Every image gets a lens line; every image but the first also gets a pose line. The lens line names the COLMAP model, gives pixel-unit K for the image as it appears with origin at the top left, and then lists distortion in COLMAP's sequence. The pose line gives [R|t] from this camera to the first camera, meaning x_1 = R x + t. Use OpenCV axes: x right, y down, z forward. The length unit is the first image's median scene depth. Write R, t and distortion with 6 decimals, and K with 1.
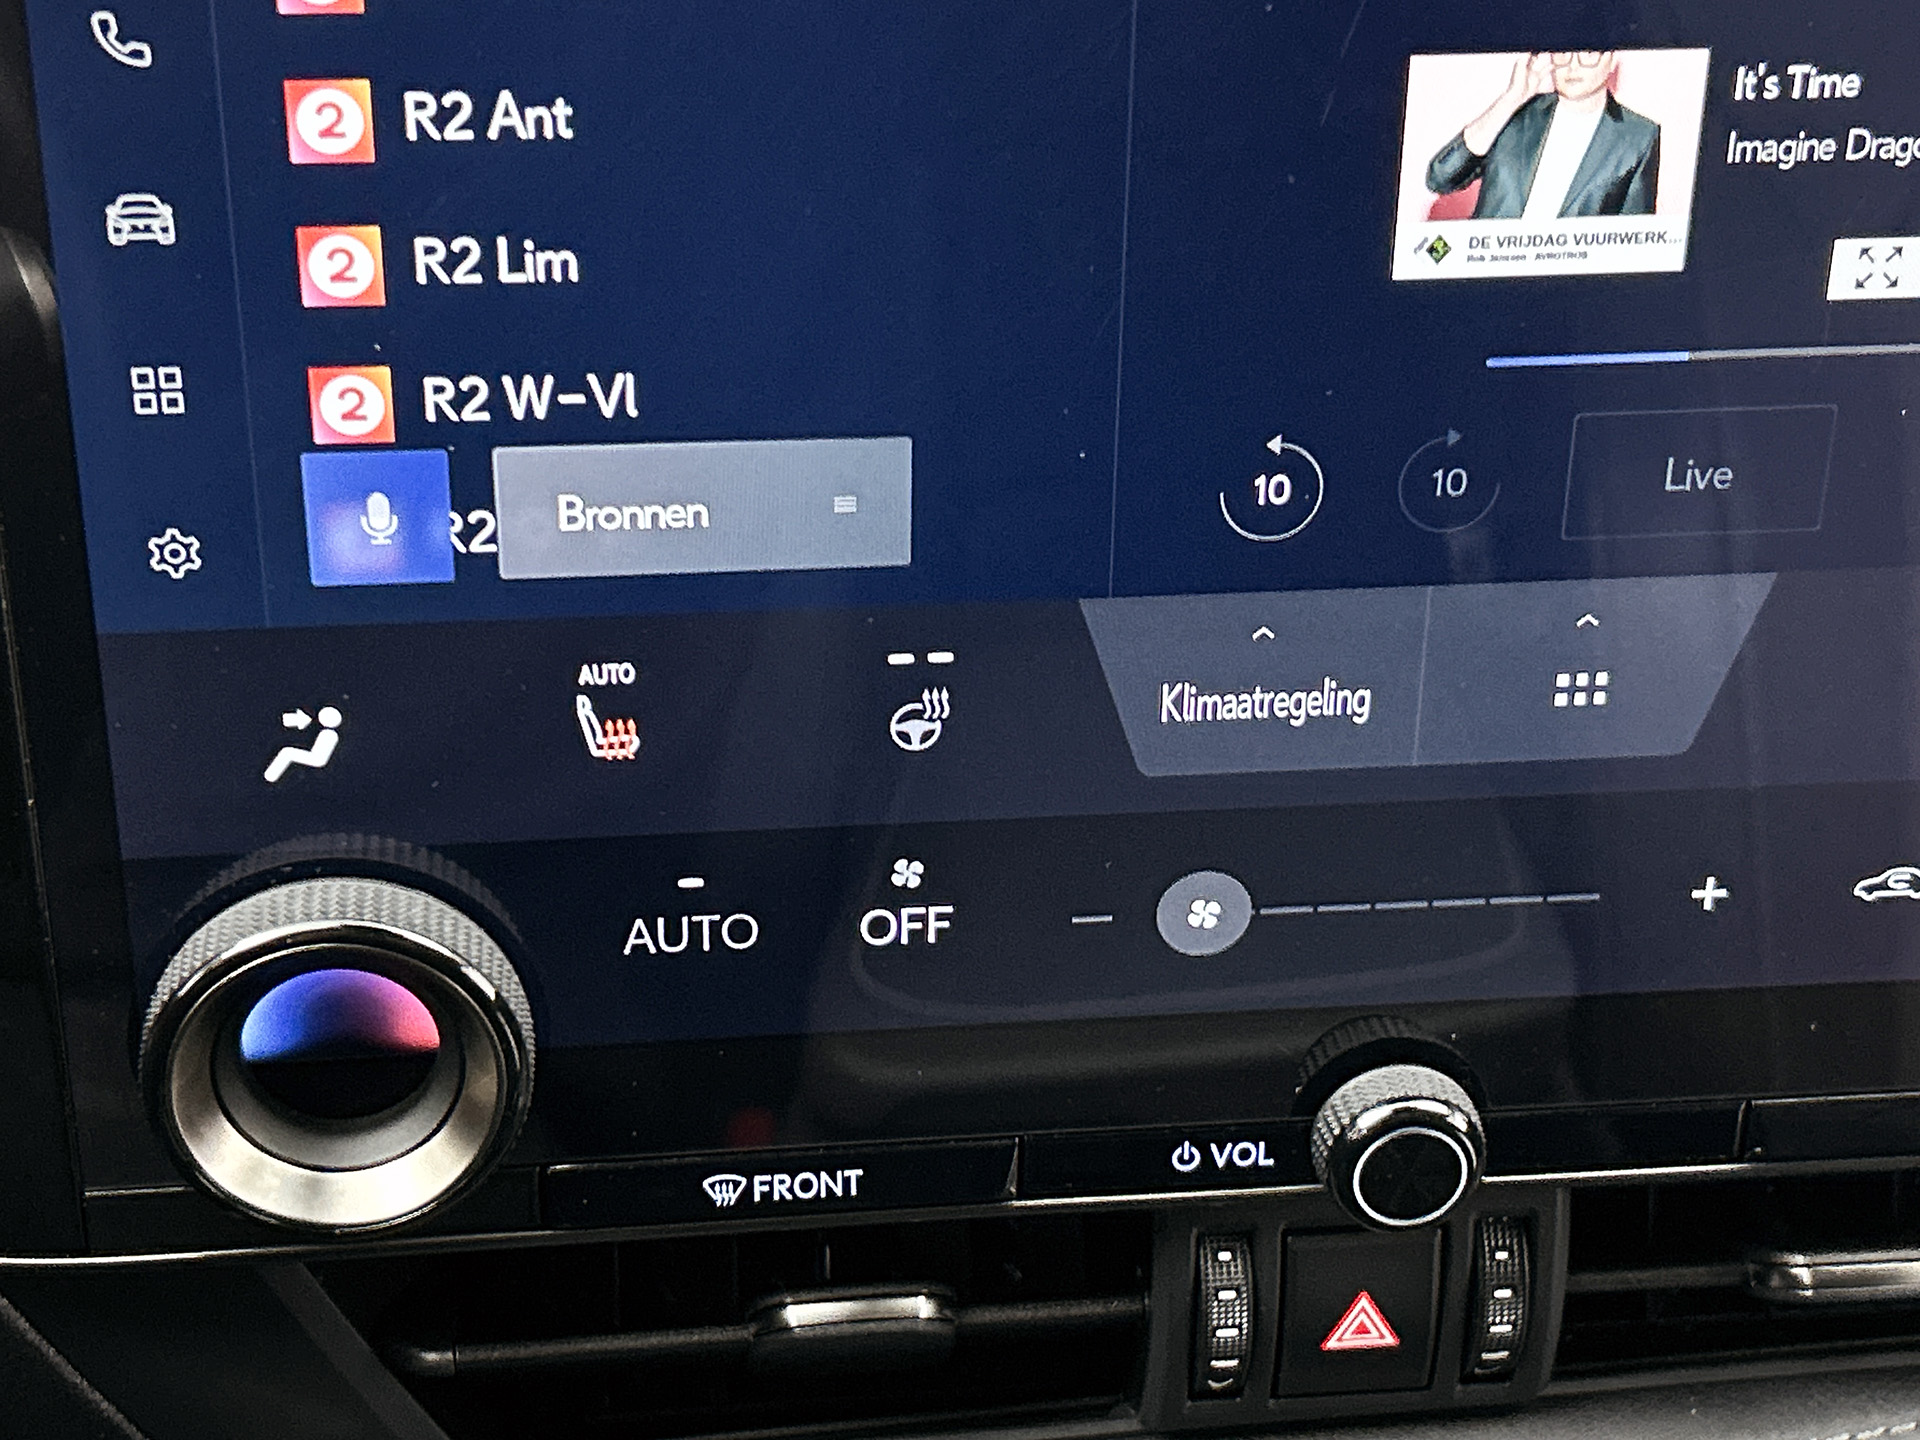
lens RADIAL K [[3275.3, 0, 934.5], [0, 3275.3, 729.4], [0, 0, 1]] dist [0.138313, 0.000000]
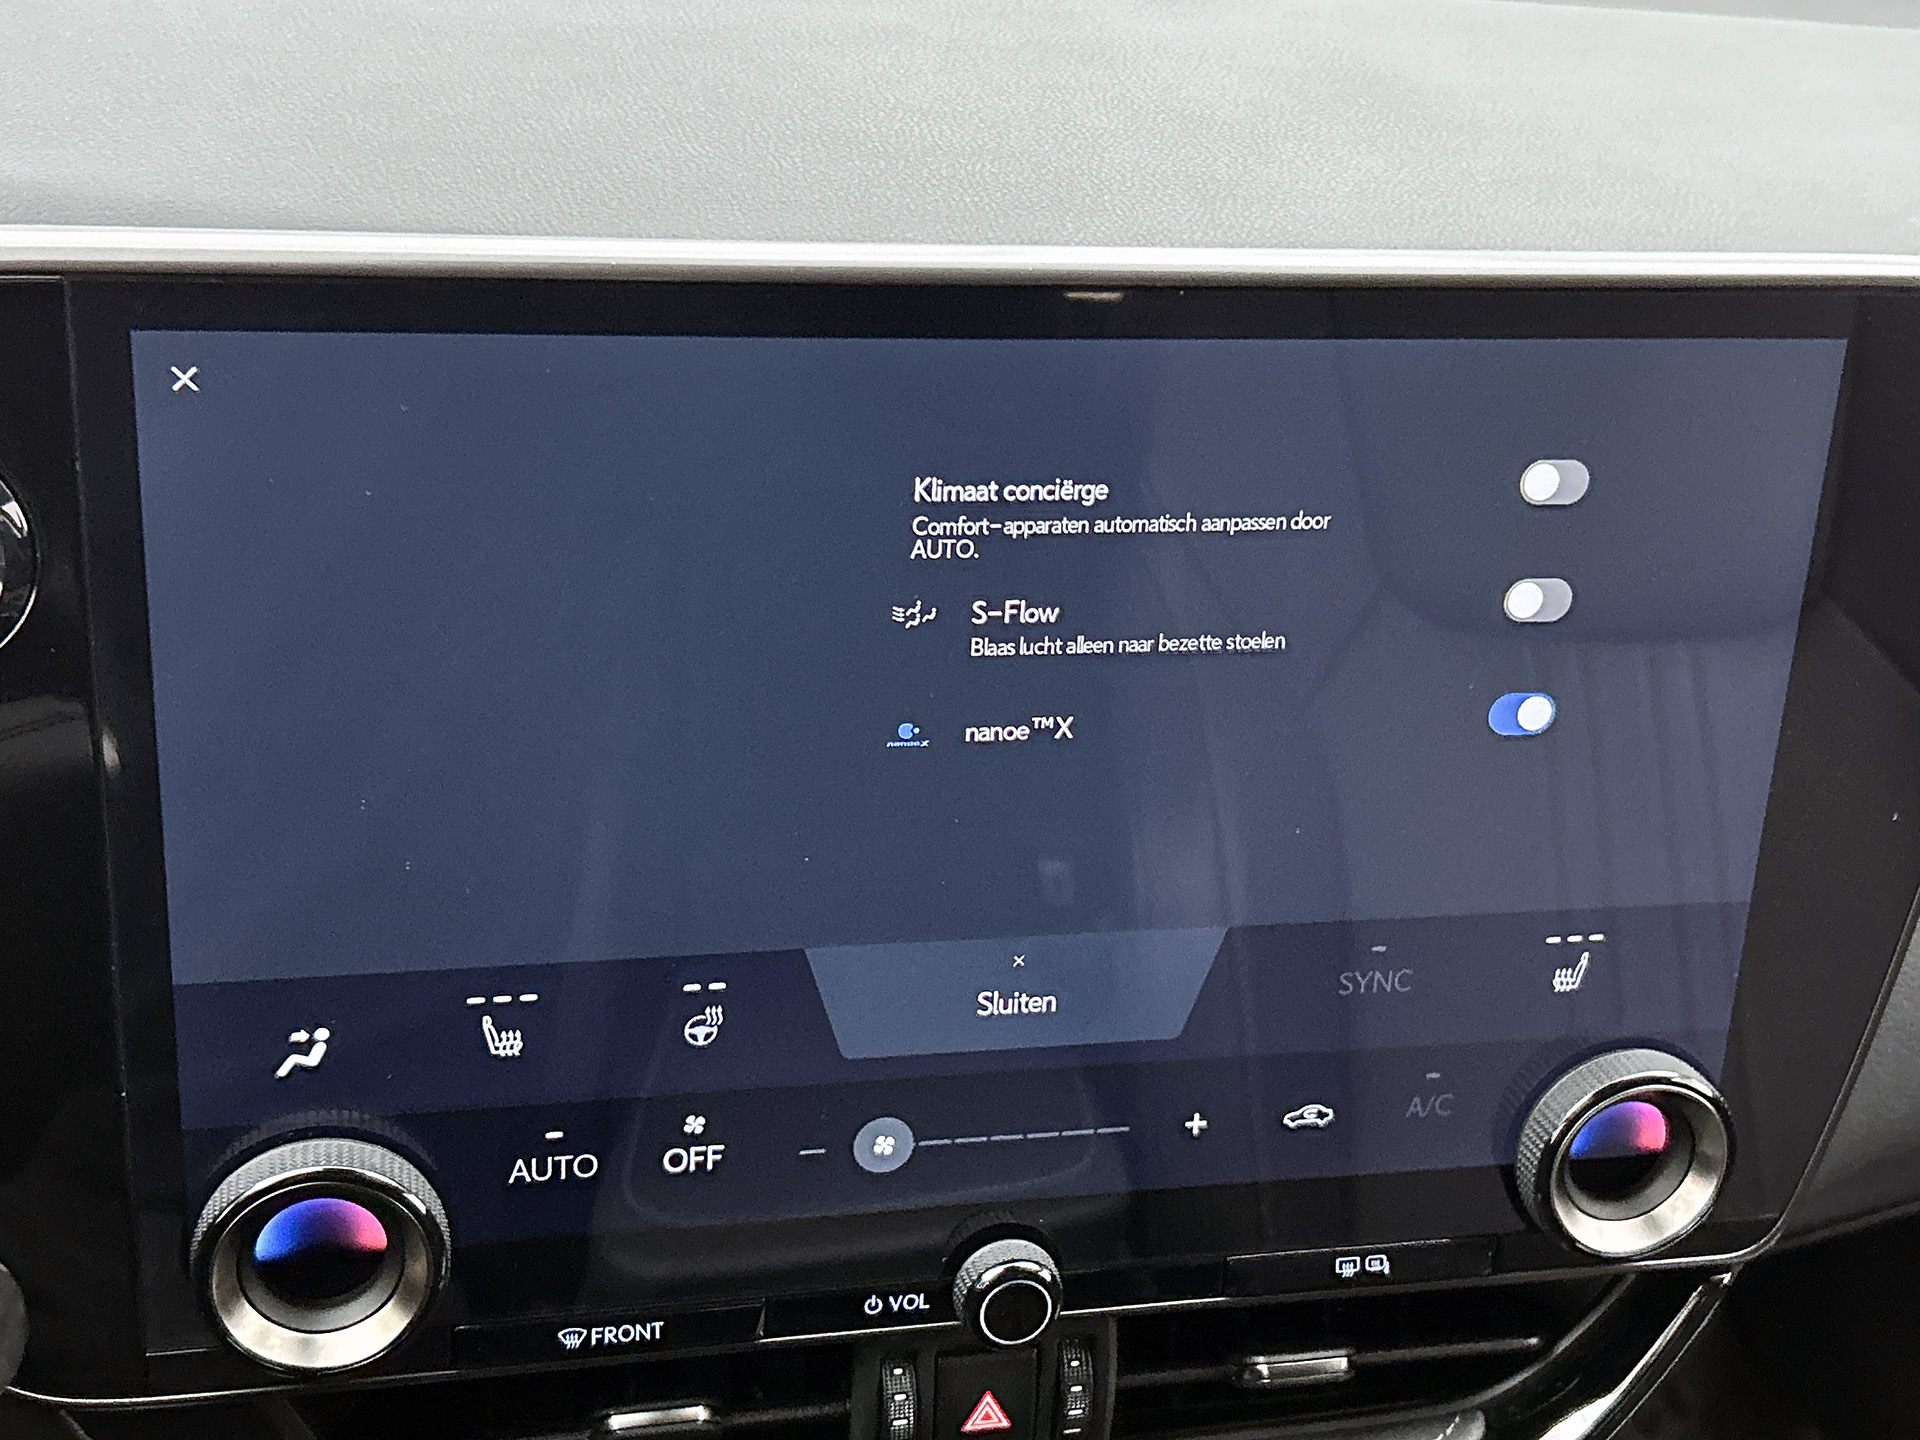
lens RADIAL K [[2572.3, 0, 977.0], [0, 2572.3, 732.6], [0, 0, 1]] dist [0.121614, 0.000000]
pose [[0.992041, -0.004918, 0.125820, -0.028748], [0.017642, 0.994809, -0.100219, -0.016200], [-0.124674, 0.101642, 0.986978, -0.252268]]
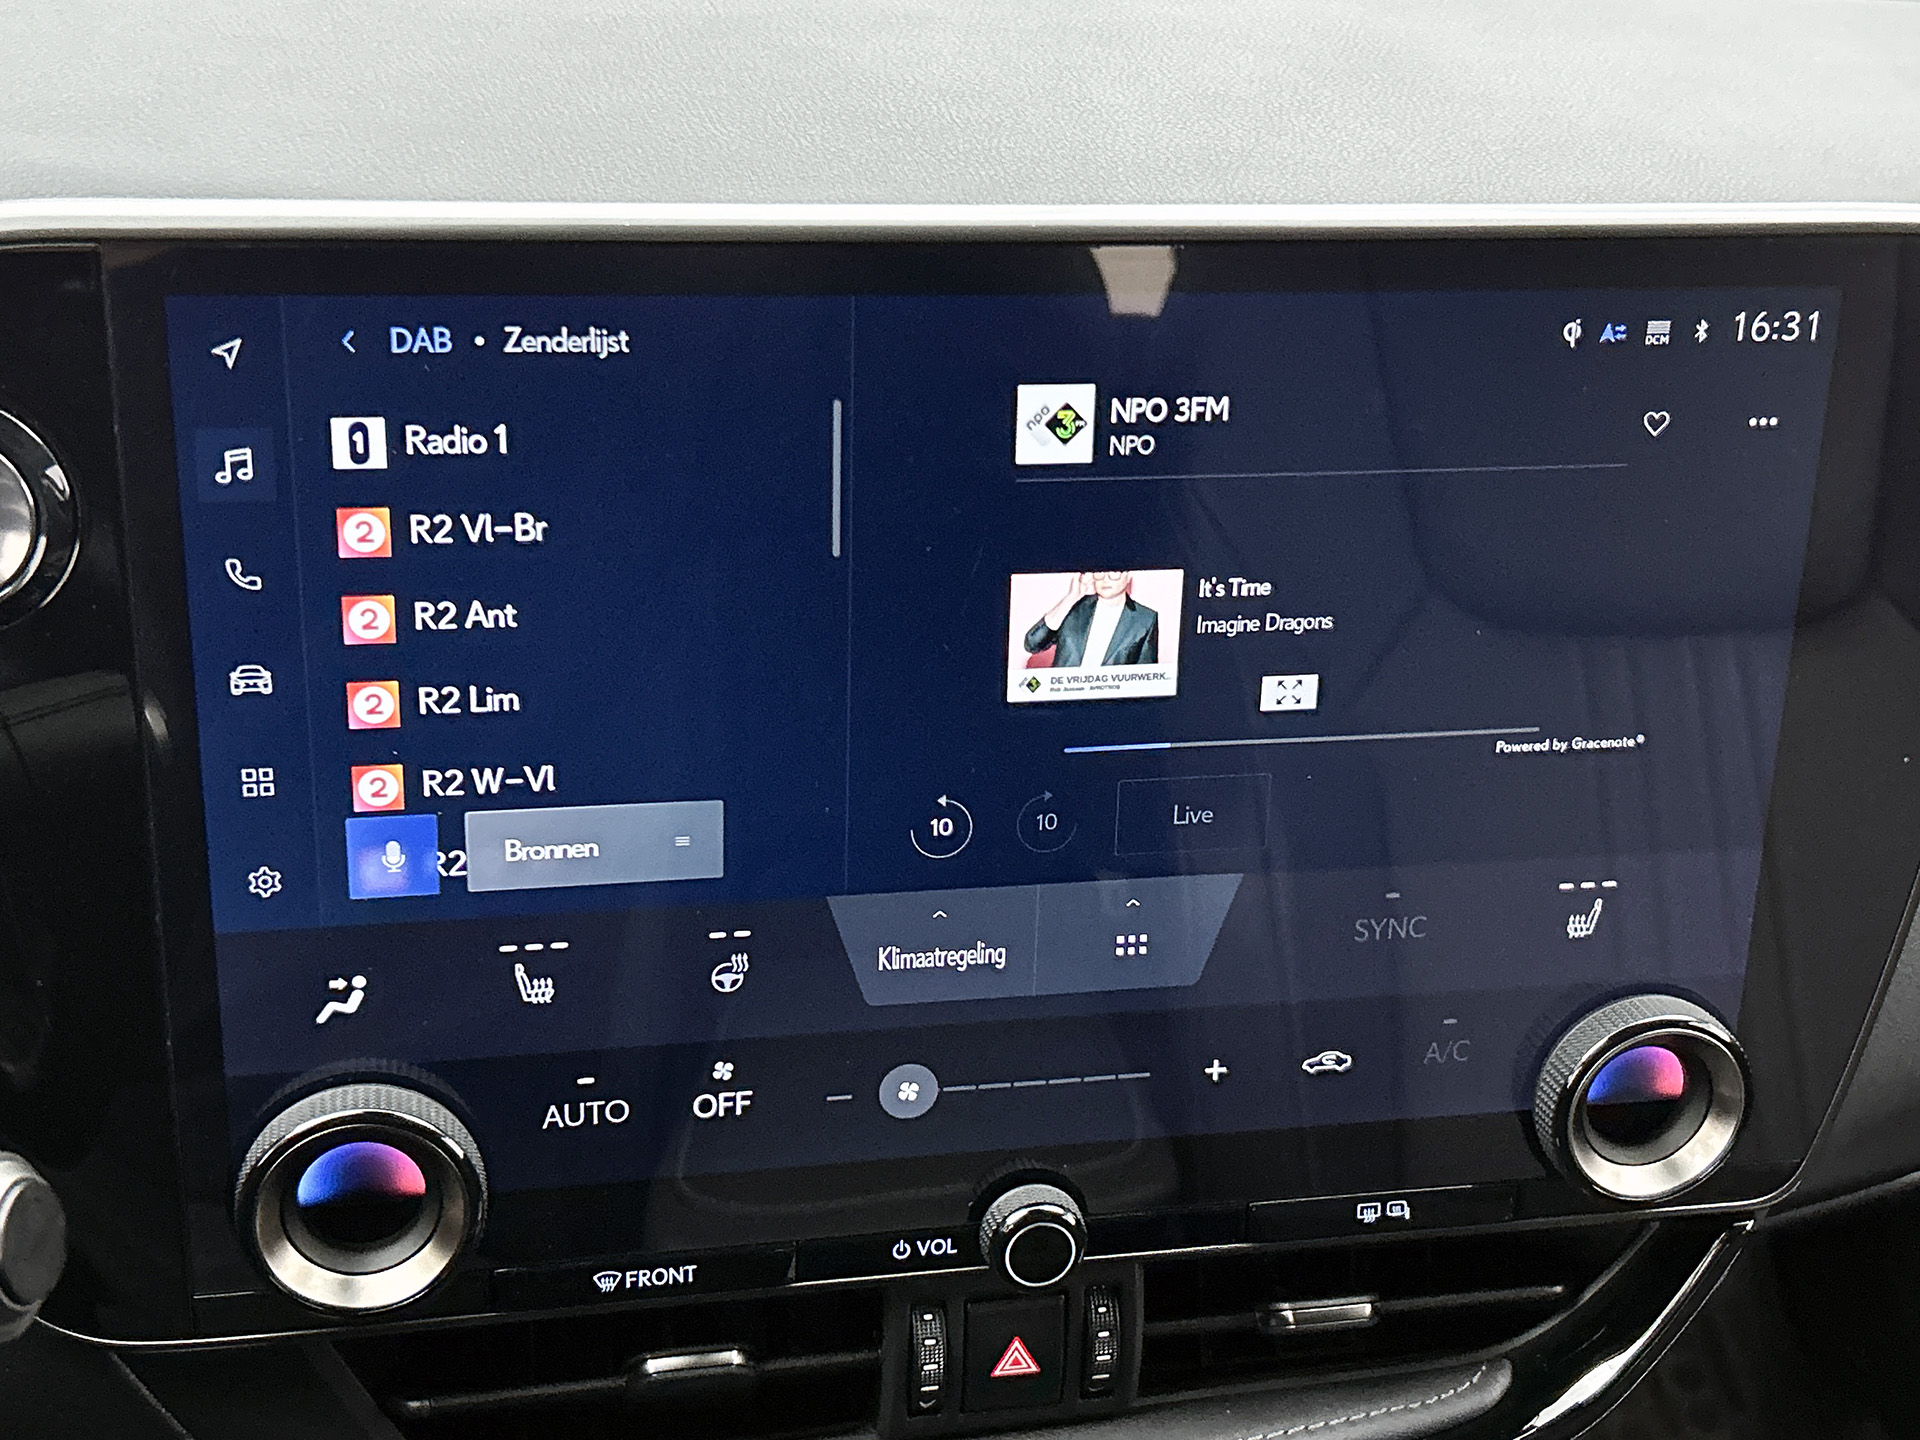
lens RADIAL K [[2572.3, 0, 979.4], [0, 2572.3, 732.1], [0, 0, 1]] dist [0.121614, 0.000000]
pose [[0.994886, -0.016391, 0.099666, -0.006546], [0.027713, 0.993175, -0.113294, 0.025829], [-0.097129, 0.115476, 0.988550, -0.279813]]
